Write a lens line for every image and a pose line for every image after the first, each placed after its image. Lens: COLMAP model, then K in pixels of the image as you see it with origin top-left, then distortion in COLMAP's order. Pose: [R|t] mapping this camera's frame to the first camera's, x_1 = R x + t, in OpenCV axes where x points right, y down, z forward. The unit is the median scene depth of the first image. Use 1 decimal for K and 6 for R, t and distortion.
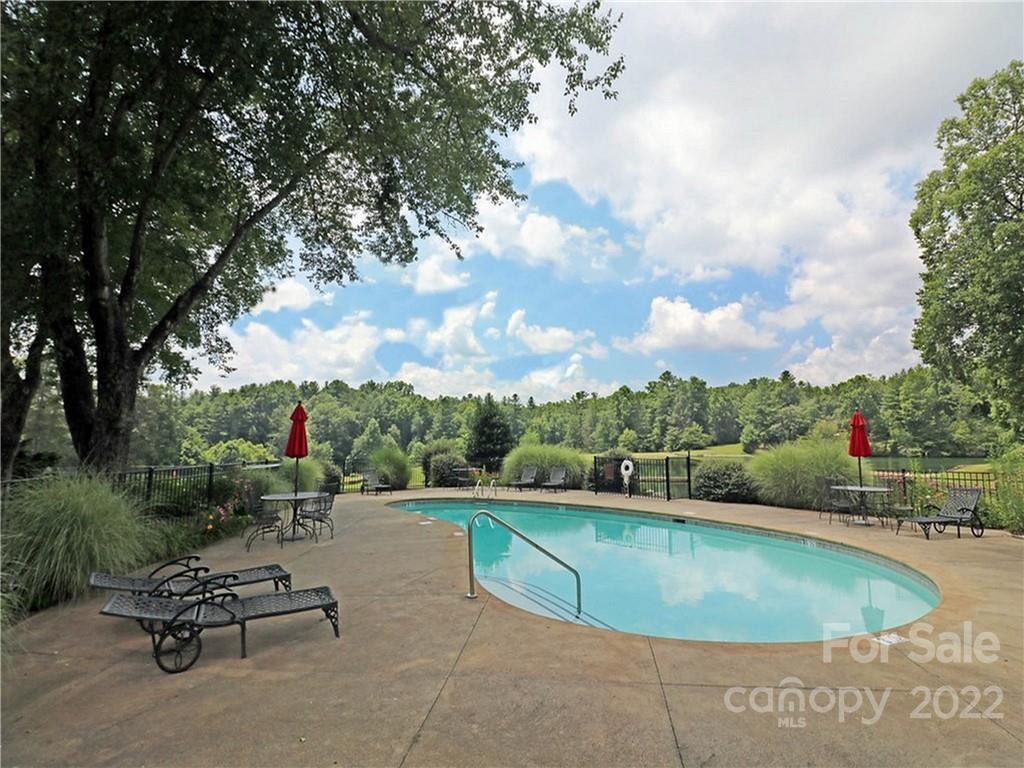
lens RADIAL K [[475.7, 0, 513.8], [0, 475.7, 395.2], [0, 0, 1]] dist [-0.004384, -0.002495]
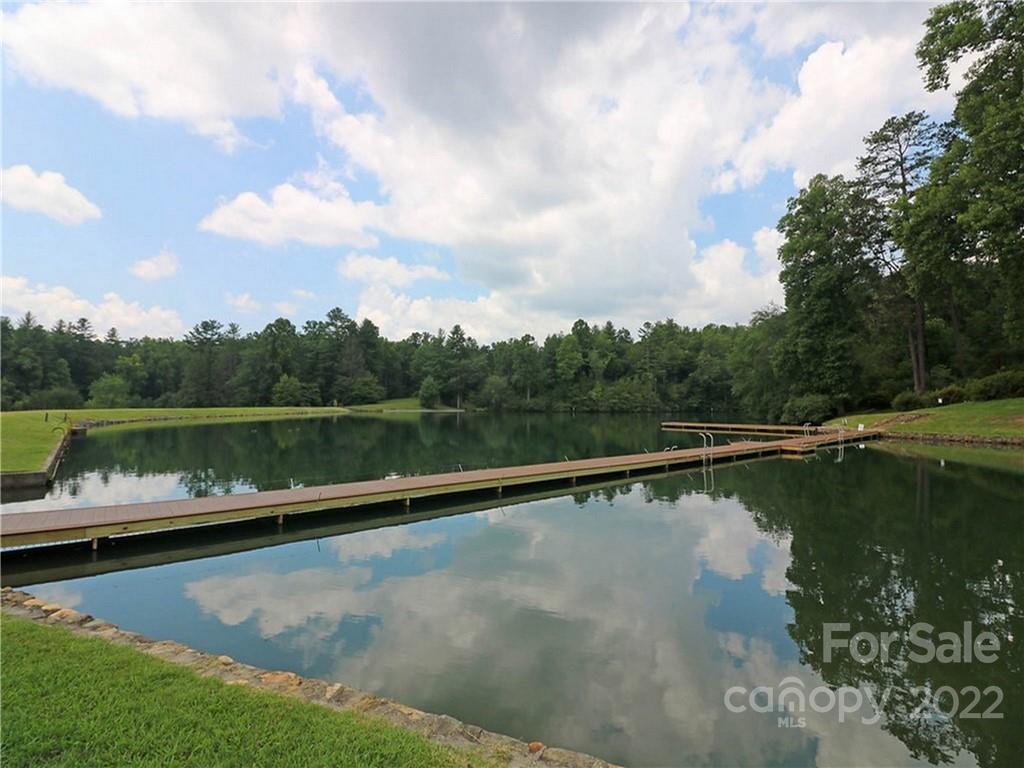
lens RADIAL K [[475.7, 0, 514.2], [0, 475.7, 379.1], [0, 0, 1]] dist [-0.004384, -0.002495]
pose [[0.730887, 0.043996, 0.681079, -0.004801], [-0.081031, 0.996456, 0.022588, 0.029996], [-0.677671, -0.071698, 0.731861, 0.206140]]
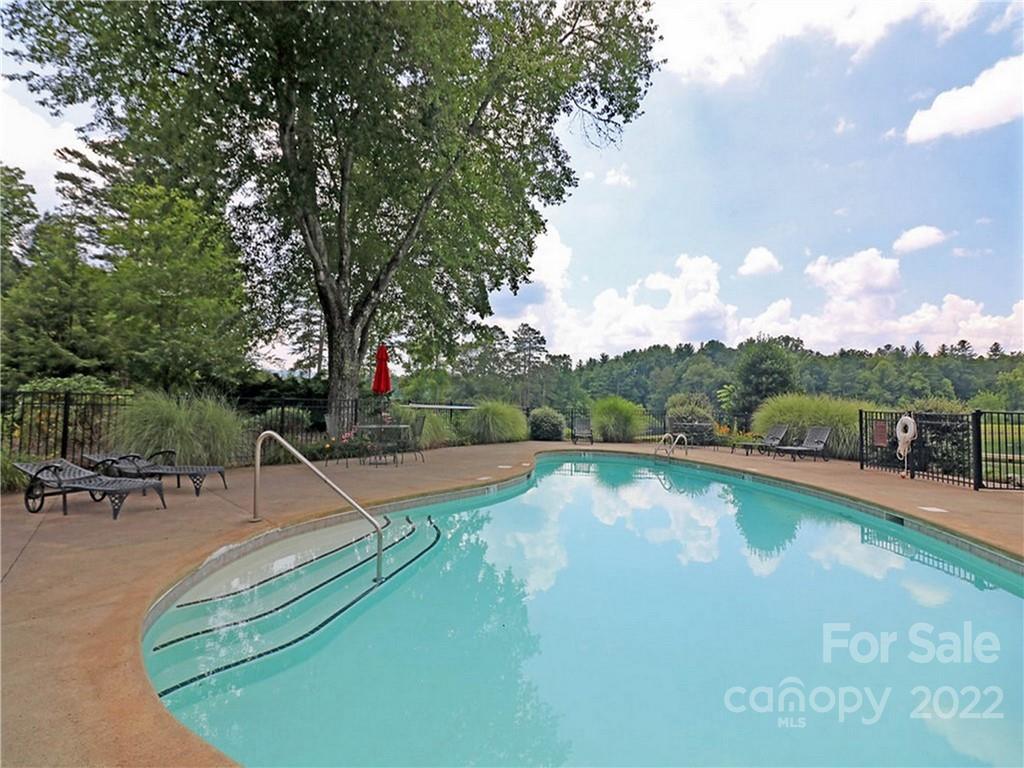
lens RADIAL K [[475.7, 0, 511.0], [0, 475.7, 378.3], [0, 0, 1]] dist [-0.004384, -0.002495]
pose [[0.712818, -0.024429, -0.700923, 0.026406], [0.055062, 0.998258, 0.021204, 0.004378], [0.699184, -0.053709, 0.712921, 0.020315]]
